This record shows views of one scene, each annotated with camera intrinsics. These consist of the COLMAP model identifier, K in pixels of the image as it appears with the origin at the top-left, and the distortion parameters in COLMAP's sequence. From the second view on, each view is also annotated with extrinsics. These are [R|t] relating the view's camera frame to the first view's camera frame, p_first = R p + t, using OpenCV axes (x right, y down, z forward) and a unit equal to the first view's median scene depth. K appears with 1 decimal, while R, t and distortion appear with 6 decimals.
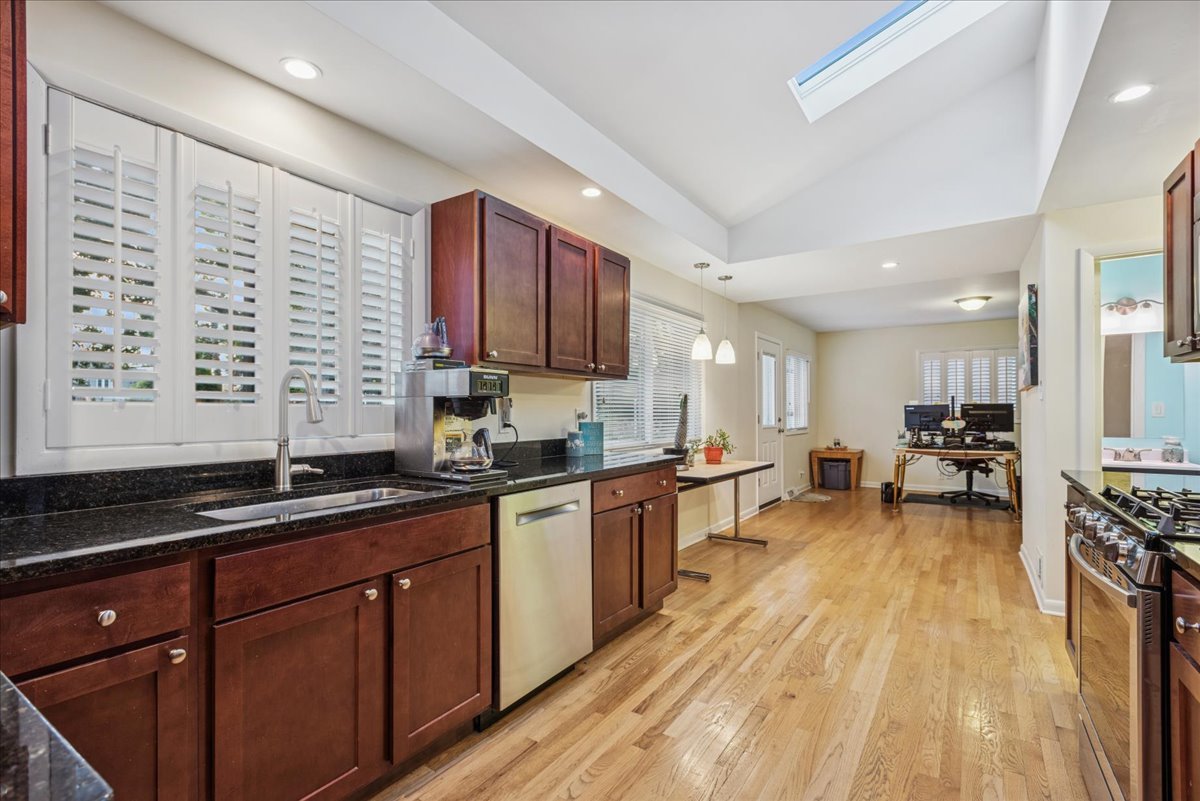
lens RADIAL K [[557.6, 0, 601.7], [0, 557.6, 405.1], [0, 0, 1]] dist [0.000579, 0.000144]
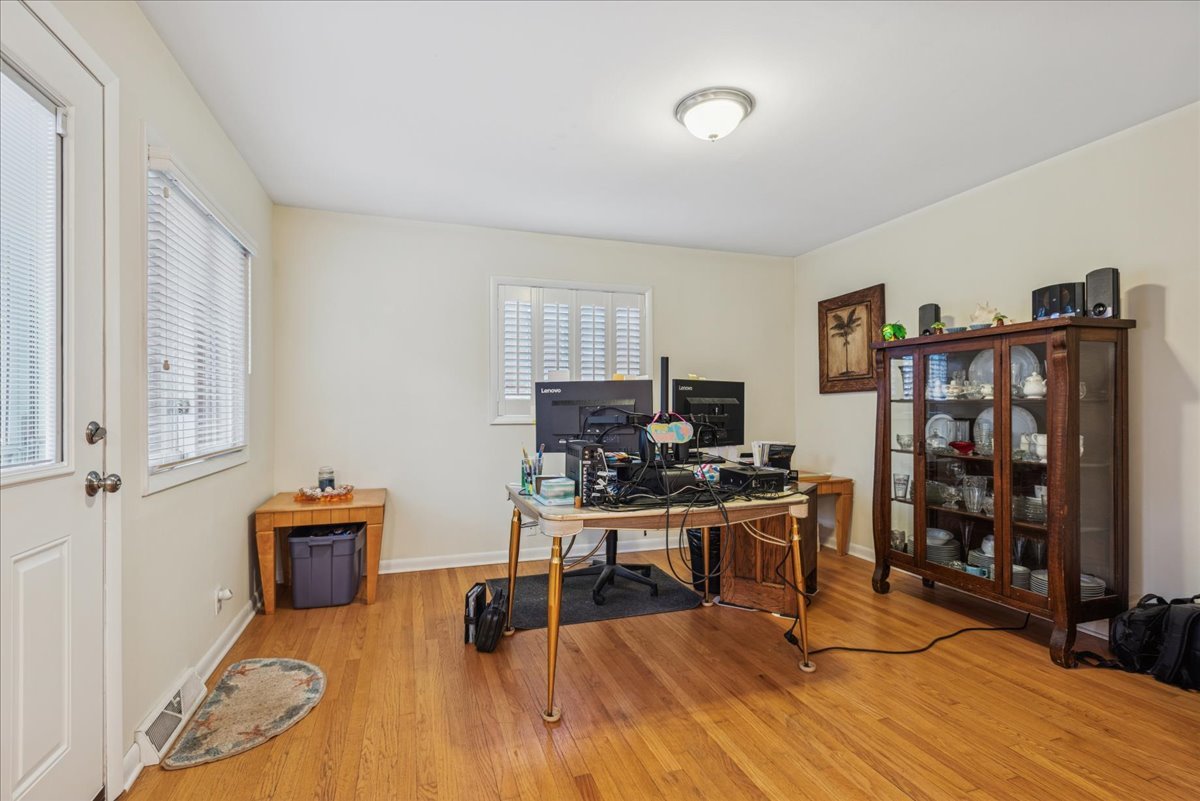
lens RADIAL K [[557.6, 0, 601.1], [0, 557.6, 402.6], [0, 0, 1]] dist [0.000579, 0.000144]
pose [[0.605399, 0.007998, 0.795882, 0.246767], [-0.007879, 0.999961, -0.004056, 0.013414], [-0.795883, -0.003815, 0.605438, 0.665678]]
